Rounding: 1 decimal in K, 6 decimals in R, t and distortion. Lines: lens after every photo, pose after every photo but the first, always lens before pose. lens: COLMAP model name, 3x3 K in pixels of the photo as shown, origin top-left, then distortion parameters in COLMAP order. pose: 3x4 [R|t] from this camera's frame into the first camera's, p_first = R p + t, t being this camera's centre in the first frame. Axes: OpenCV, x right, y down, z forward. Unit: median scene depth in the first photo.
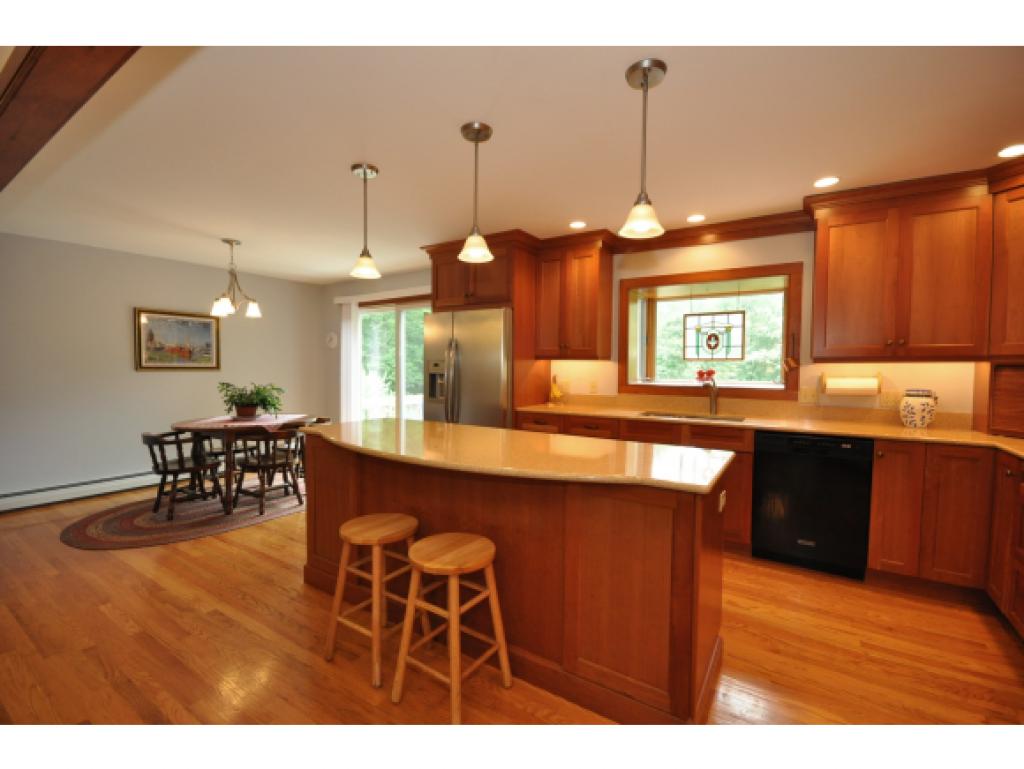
lens RADIAL K [[448.3, 0, 513.5], [0, 448.3, 387.0], [0, 0, 1]] dist [0.011406, -0.013252]
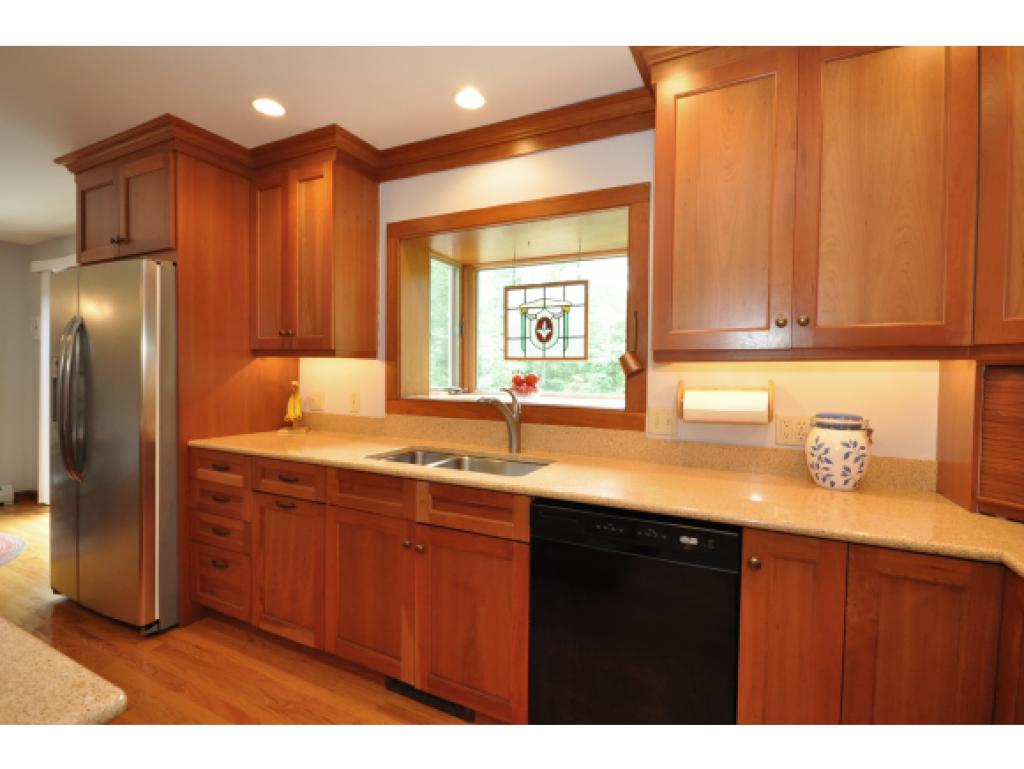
lens RADIAL K [[487.2, 0, 512.0], [0, 487.2, 384.5], [0, 0, 1]] dist [0.000647, 0.000309]
pose [[0.993874, 0.004269, 0.110439, 0.338055], [-0.001829, 0.999752, -0.022189, -0.010970], [-0.110506, 0.021851, 0.993635, 0.349311]]
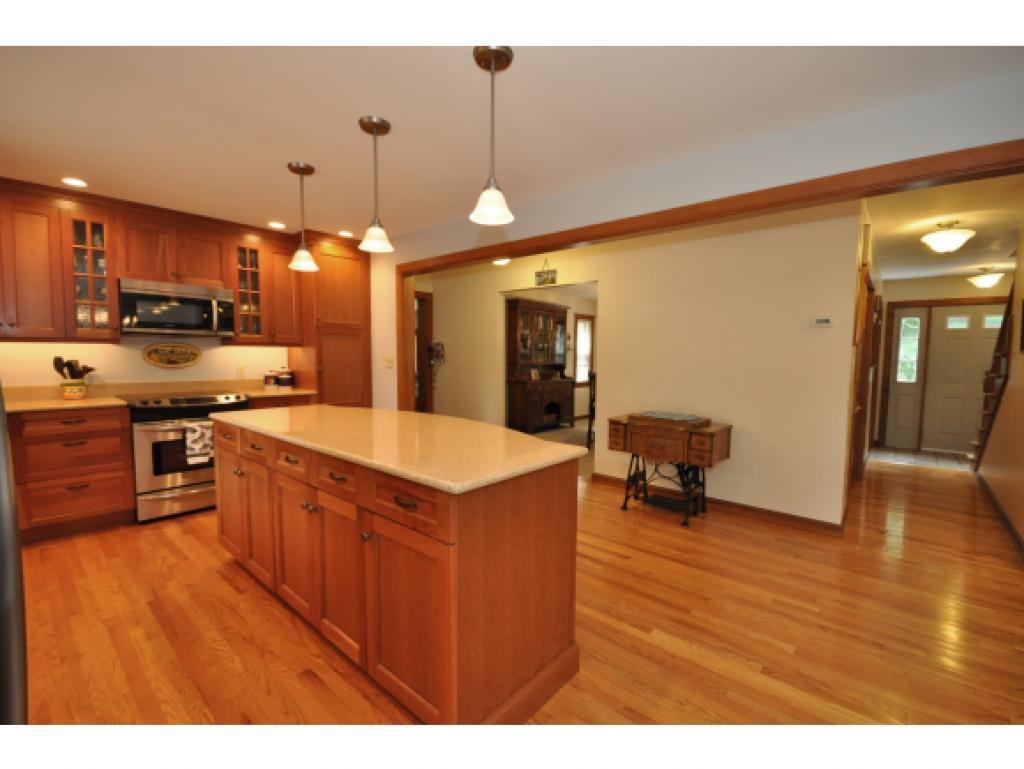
lens RADIAL K [[448.3, 0, 513.5], [0, 448.3, 387.0], [0, 0, 1]] dist [0.011406, -0.013252]
pose [[-0.988076, -0.029400, 0.151136, -0.308226], [-0.011562, 0.992997, 0.117575, -0.050262], [-0.153534, 0.114426, -0.981496, 1.104339]]
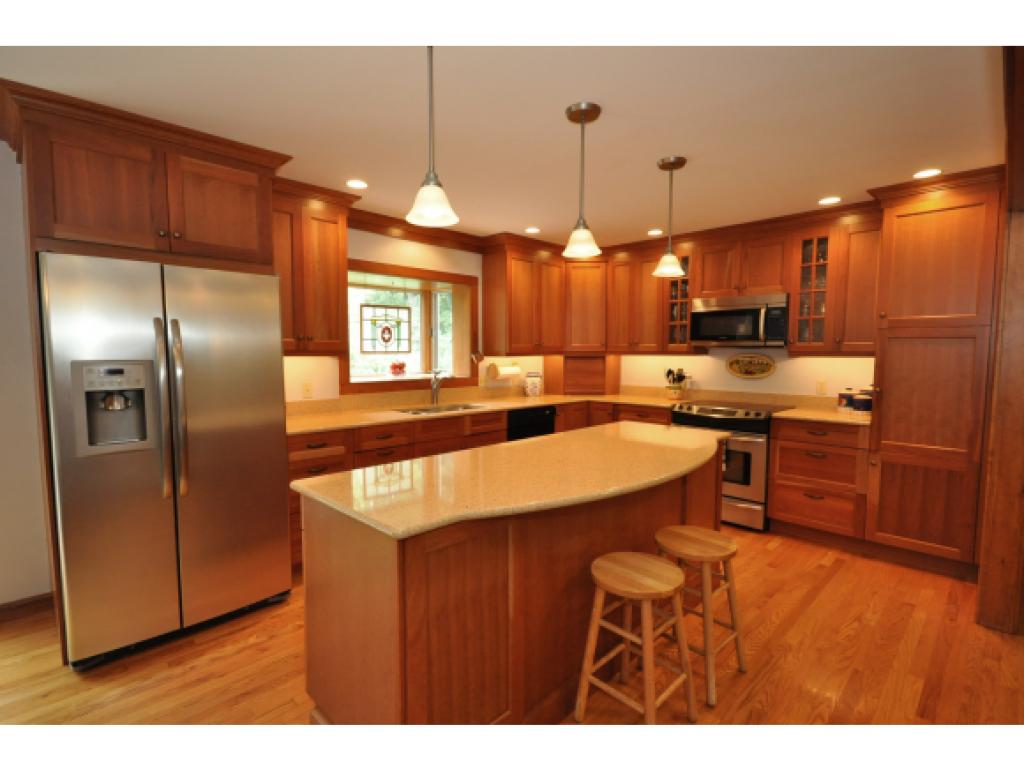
lens RADIAL K [[487.2, 0, 512.0], [0, 487.2, 384.5], [0, 0, 1]] dist [0.000647, 0.000309]
pose [[0.215530, -0.078197, 0.973361, -0.592866], [0.047398, 0.996451, 0.069557, -0.054217], [-0.975346, 0.031144, 0.218471, 0.508247]]
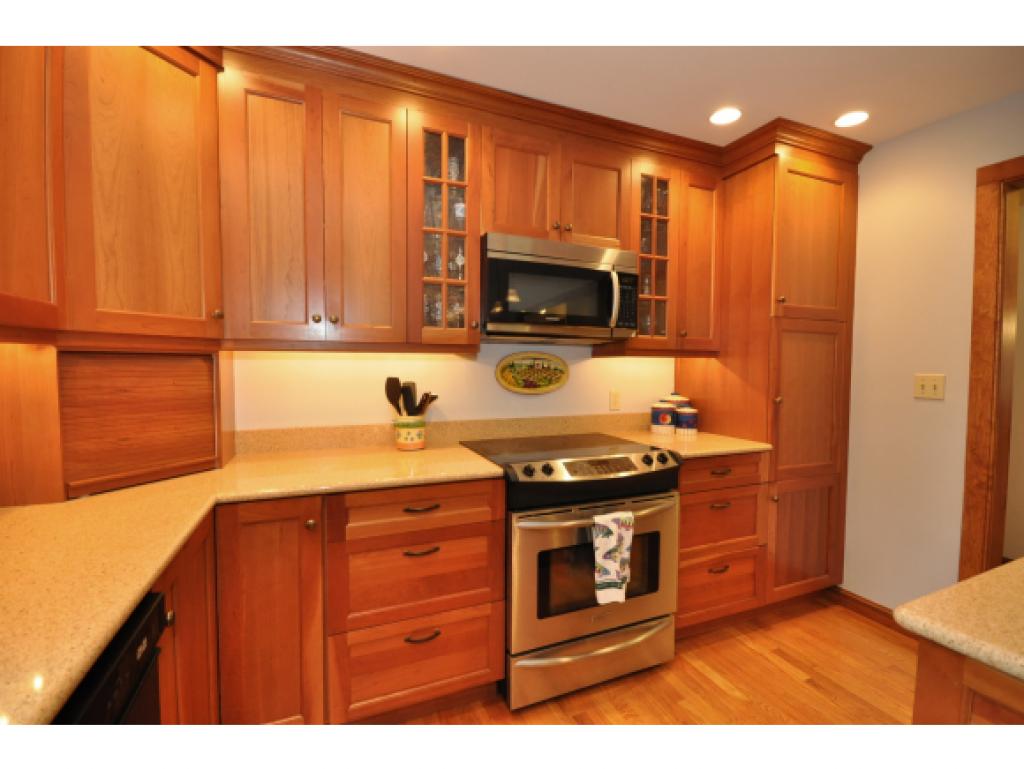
lens RADIAL K [[448.3, 0, 513.5], [0, 448.3, 387.0], [0, 0, 1]] dist [0.011406, -0.013252]
pose [[-0.825961, -0.043790, 0.562023, 0.287177], [0.011408, 0.995476, 0.094328, -0.032059], [-0.563611, 0.084323, -0.821725, 0.730201]]
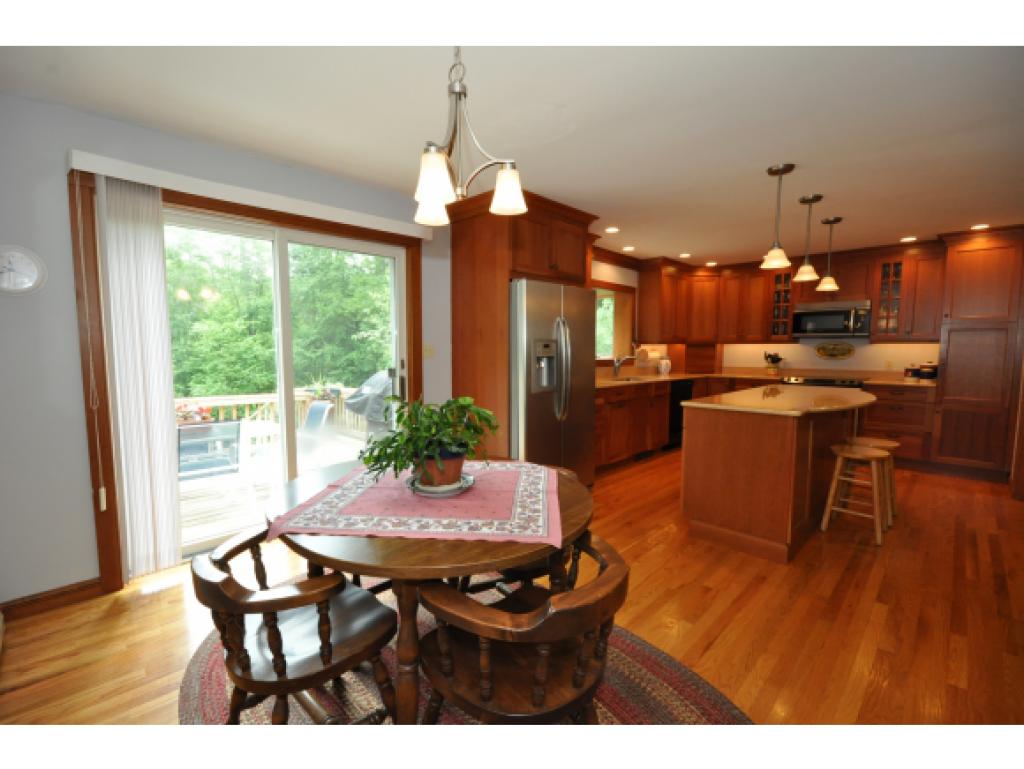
lens RADIAL K [[448.3, 0, 513.5], [0, 448.3, 387.0], [0, 0, 1]] dist [0.011406, -0.013252]
pose [[0.209723, -0.096220, 0.973015, -1.031987], [0.045291, 0.995034, 0.088635, -0.052664], [-0.976711, 0.025480, 0.213039, 0.924399]]
